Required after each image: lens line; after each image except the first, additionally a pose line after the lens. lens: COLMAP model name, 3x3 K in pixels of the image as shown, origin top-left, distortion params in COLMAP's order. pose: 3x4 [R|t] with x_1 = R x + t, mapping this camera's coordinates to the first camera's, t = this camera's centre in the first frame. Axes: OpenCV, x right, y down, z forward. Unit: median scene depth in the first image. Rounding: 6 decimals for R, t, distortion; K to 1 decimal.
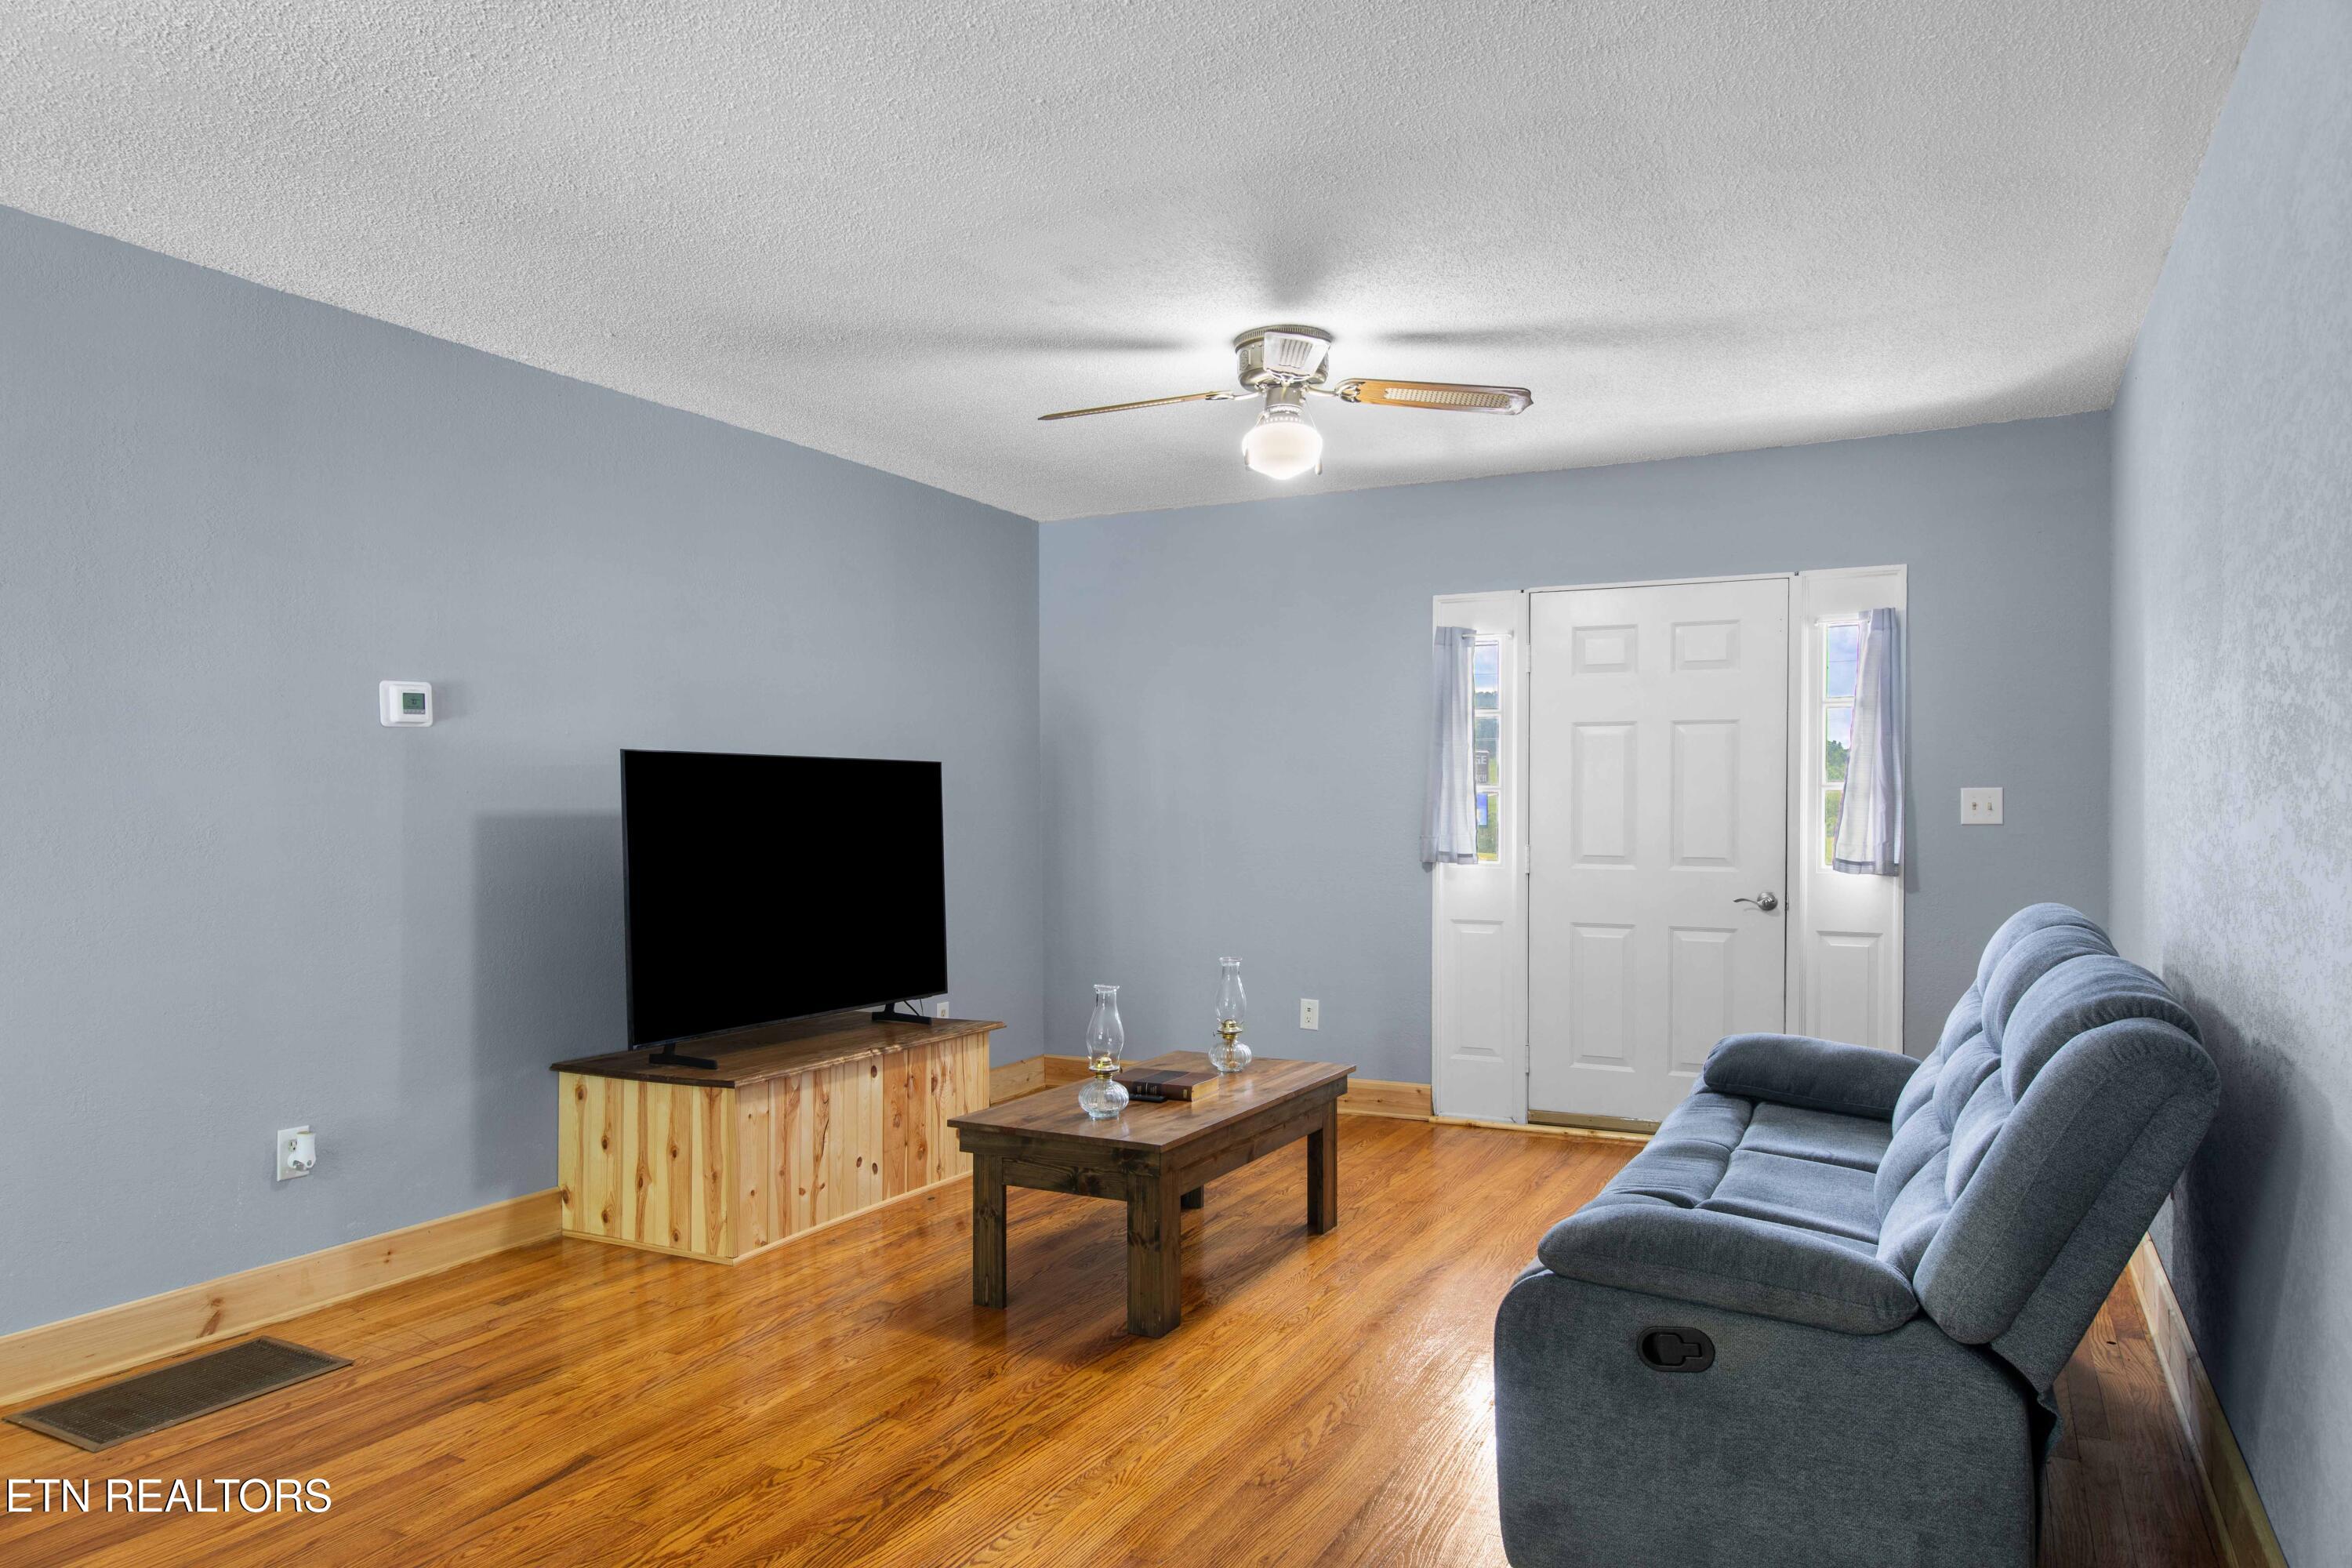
lens RADIAL K [[1529.4, 0, 1172.9], [0, 1529.4, 833.7], [0, 0, 1]] dist [-0.000333, 0.001861]
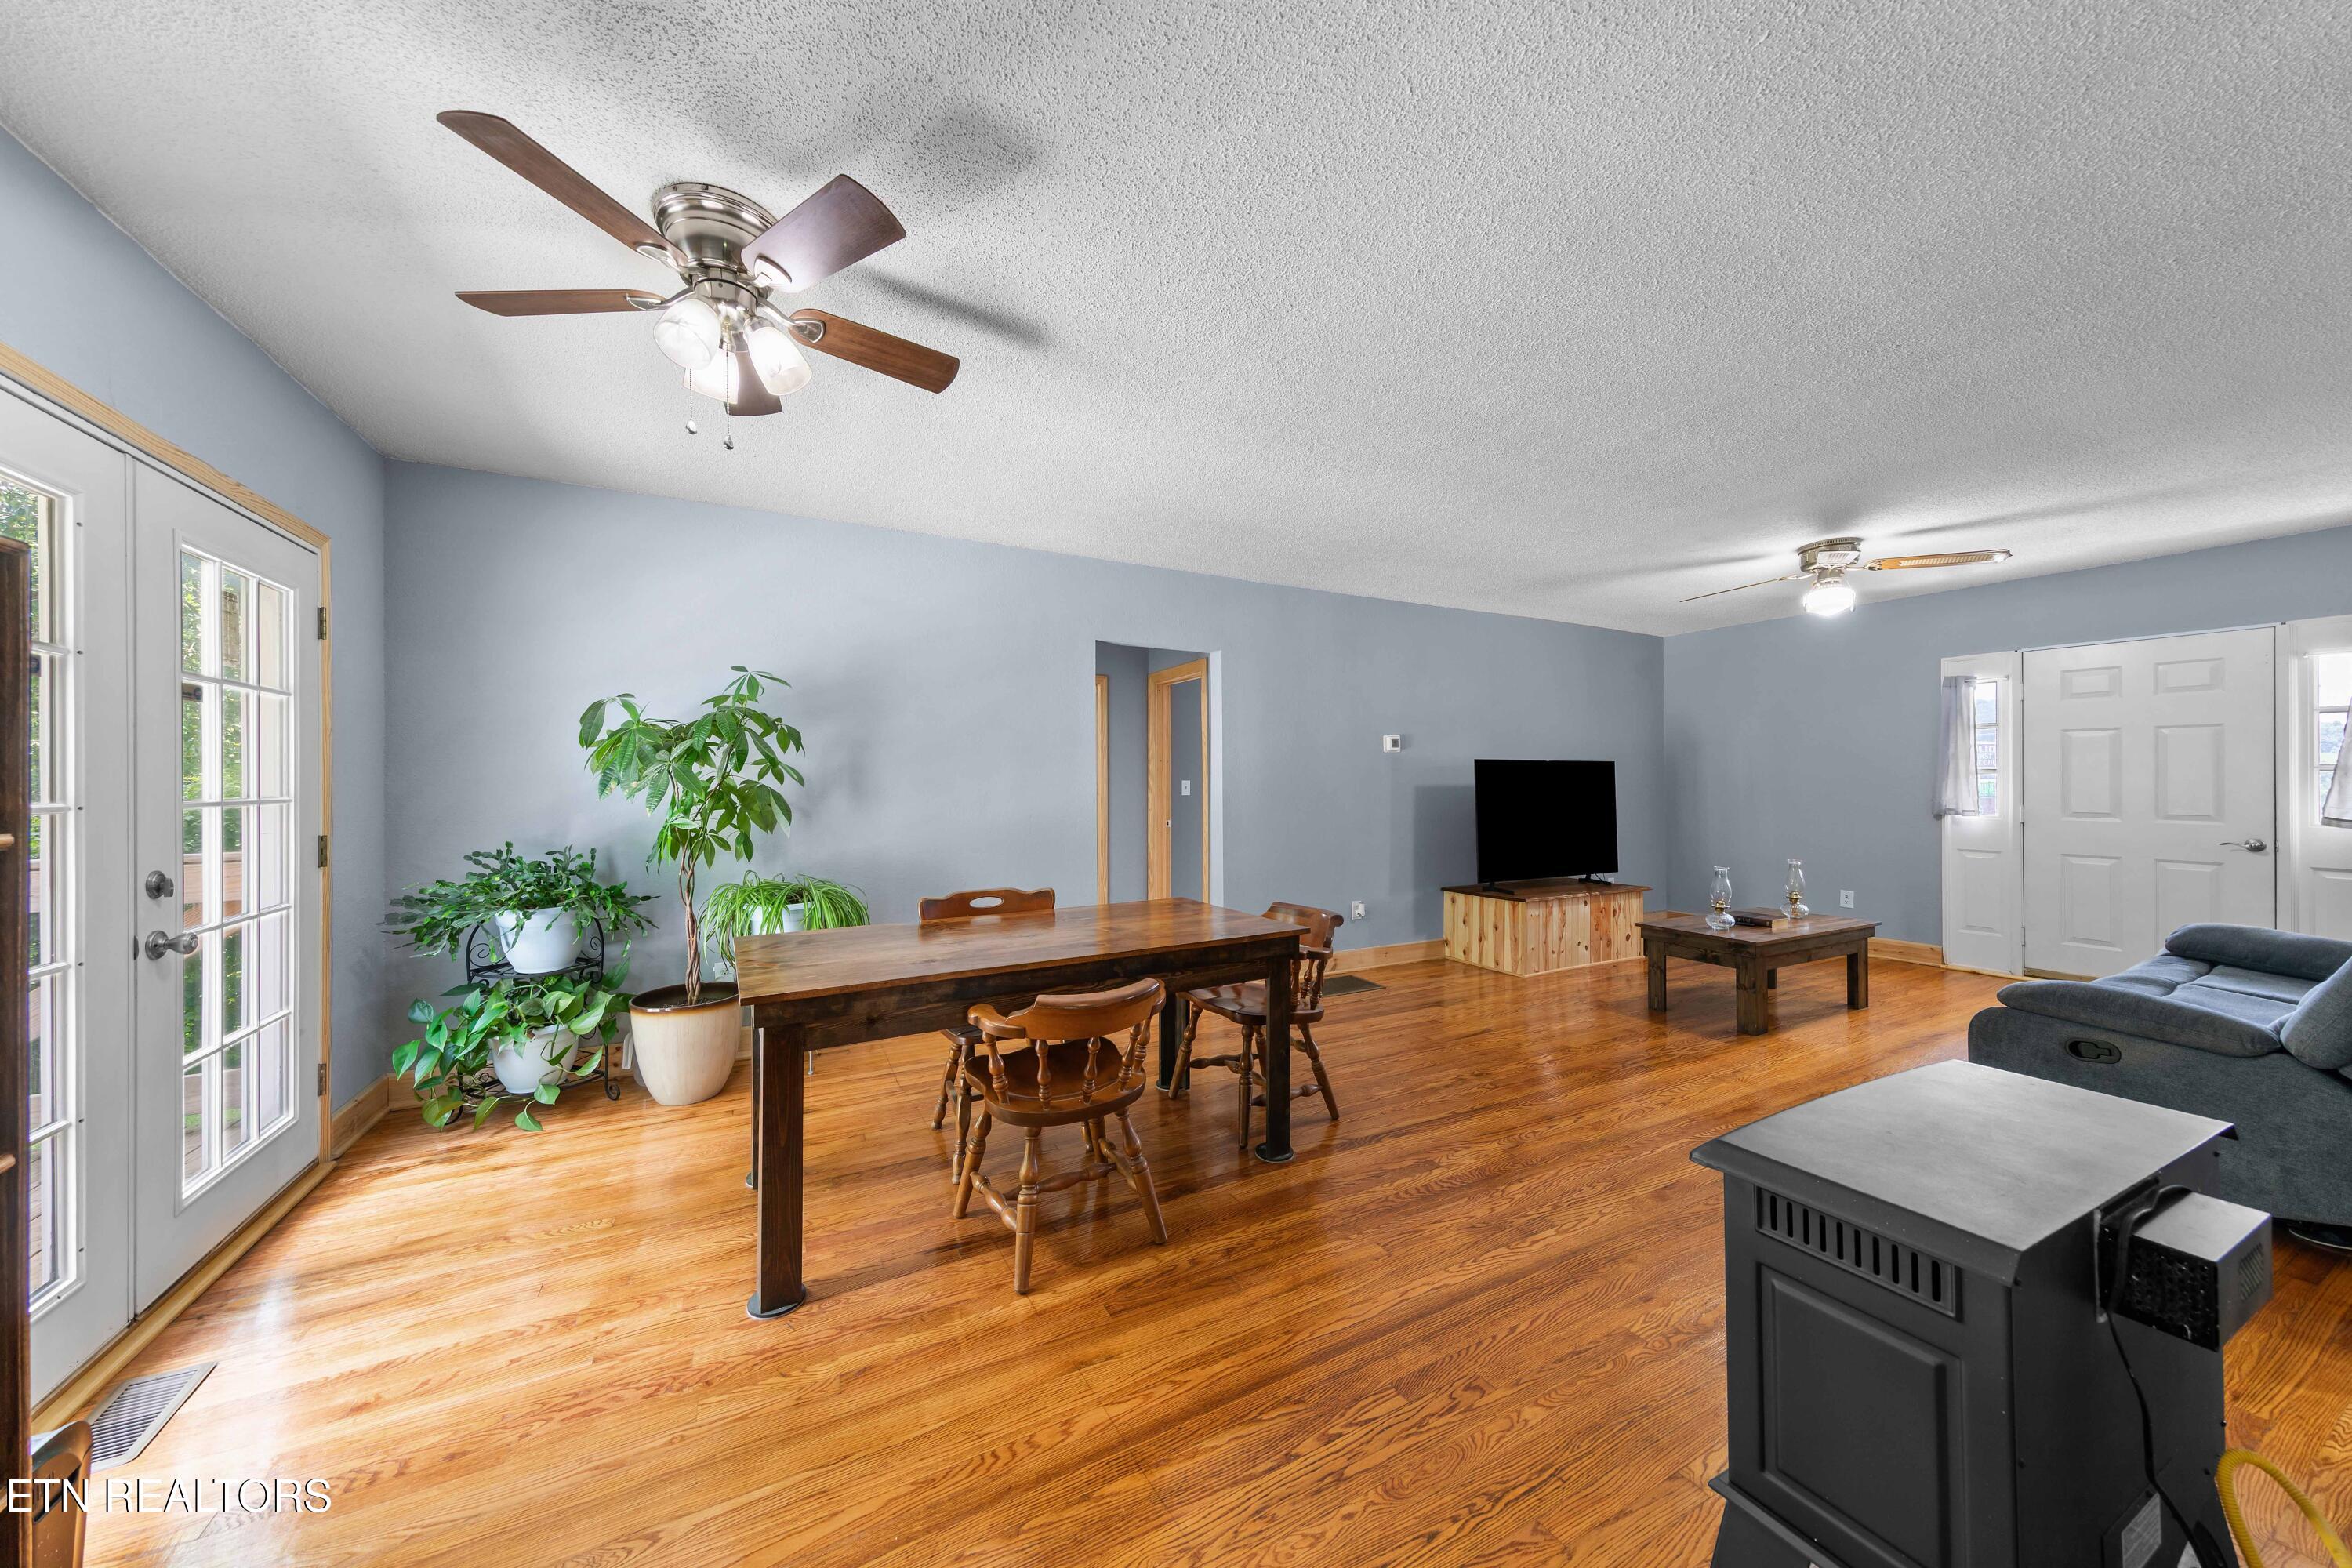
lens RADIAL K [[790.4, 0, 1168.9], [0, 790.4, 781.3], [0, 0, 1]] dist [0.007191, -0.000561]
pose [[0.817606, -0.002578, -0.575773, -0.033245], [-0.008205, 0.999836, -0.016127, 0.004360], [0.575720, 0.017910, 0.817451, -0.307406]]
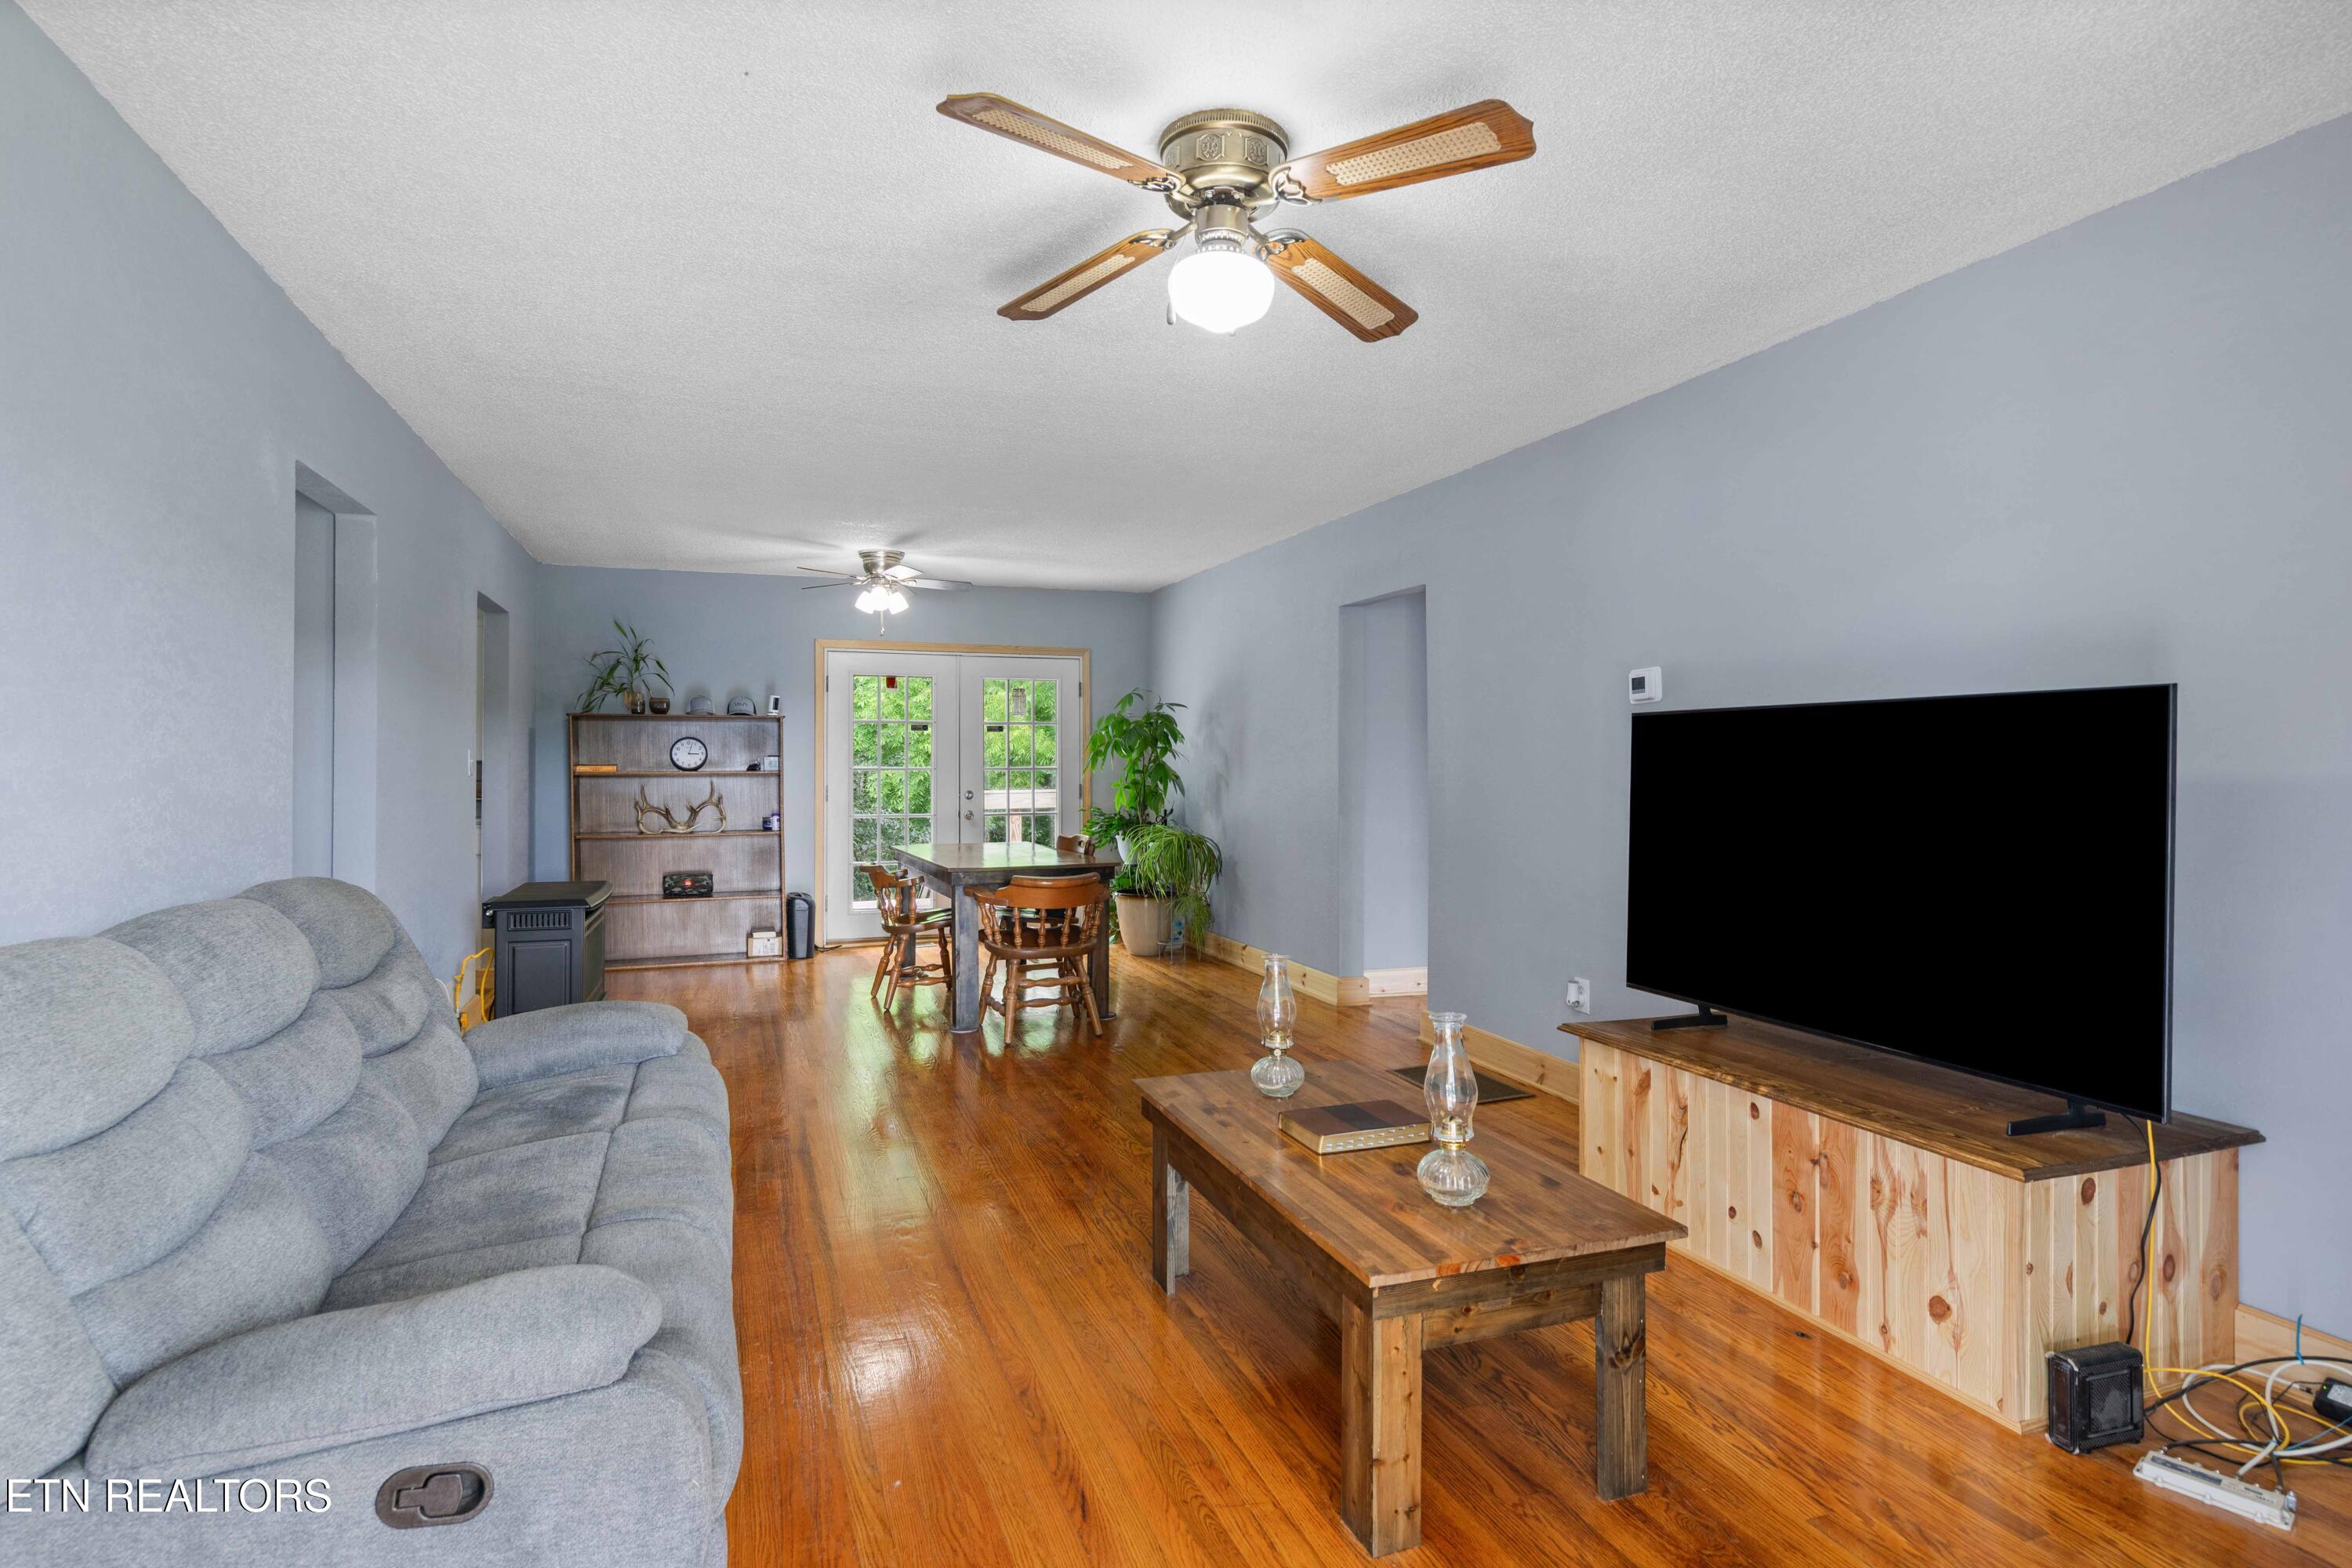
lens RADIAL K [[1197.3, 0, 1177.3], [0, 1197.3, 764.4], [0, 0, 1]] dist [0.009828, 0.001898]
pose [[-0.669572, 0.003083, -0.742741, 0.500455], [-0.013179, 0.999785, 0.016031, -0.028257], [0.742630, 0.020523, -0.669387, 1.322875]]
